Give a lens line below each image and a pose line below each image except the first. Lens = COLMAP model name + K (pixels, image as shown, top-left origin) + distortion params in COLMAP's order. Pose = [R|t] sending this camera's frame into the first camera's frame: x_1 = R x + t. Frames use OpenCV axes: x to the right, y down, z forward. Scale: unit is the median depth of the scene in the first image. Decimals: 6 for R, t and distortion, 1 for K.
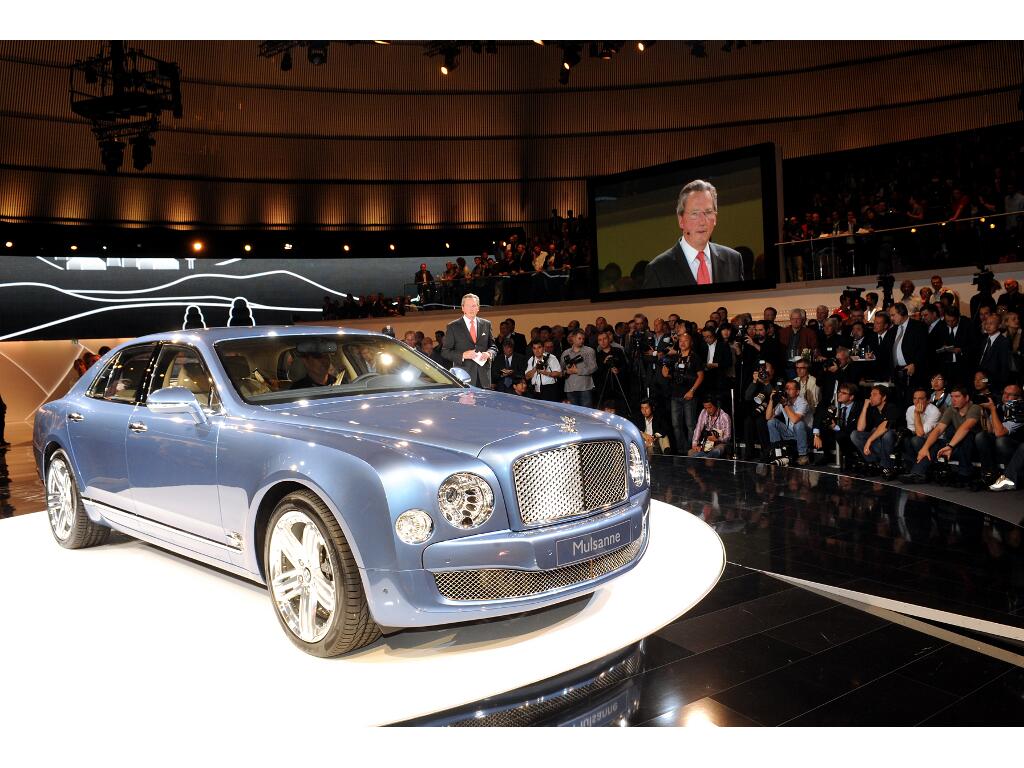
lens RADIAL K [[842.3, 0, 512.0], [0, 842.3, 384.0], [0, 0, 1]] dist [-0.038465, -0.002594]
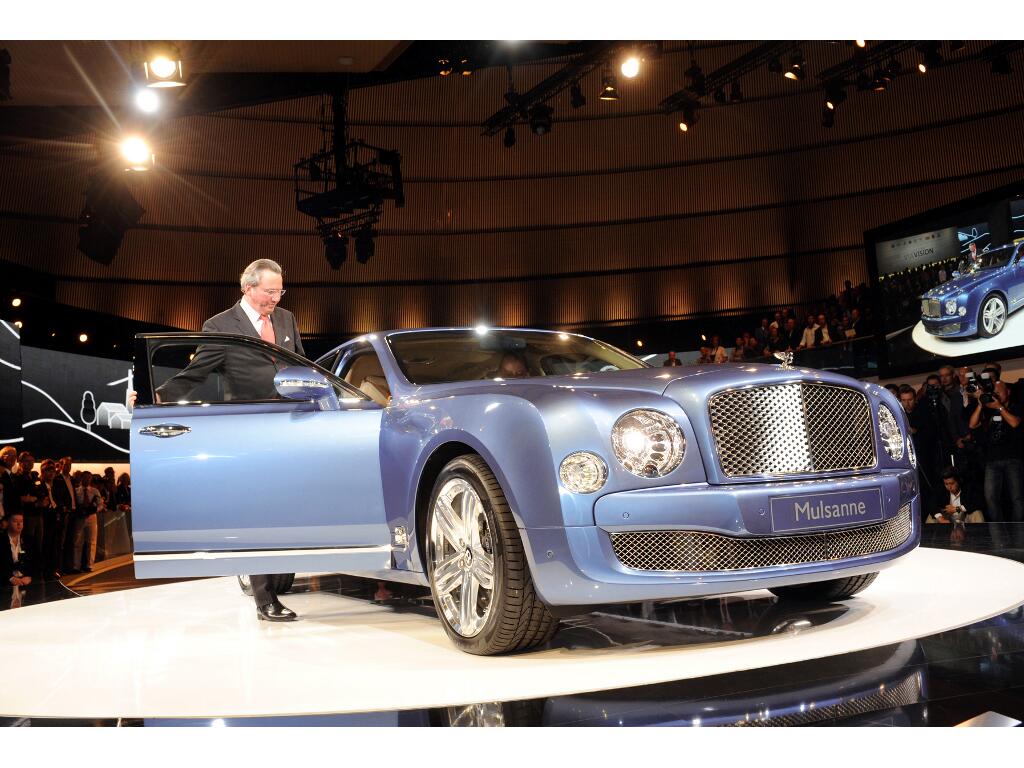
lens RADIAL K [[971.8, 0, 498.2], [0, 971.8, 381.0], [0, 0, 1]] dist [-0.023841, 0.010694]
pose [[0.956519, -0.056466, -0.286152, 0.070291], [0.017984, 0.990633, -0.135364, 0.184985], [0.291115, 0.124332, 0.948575, 0.071516]]
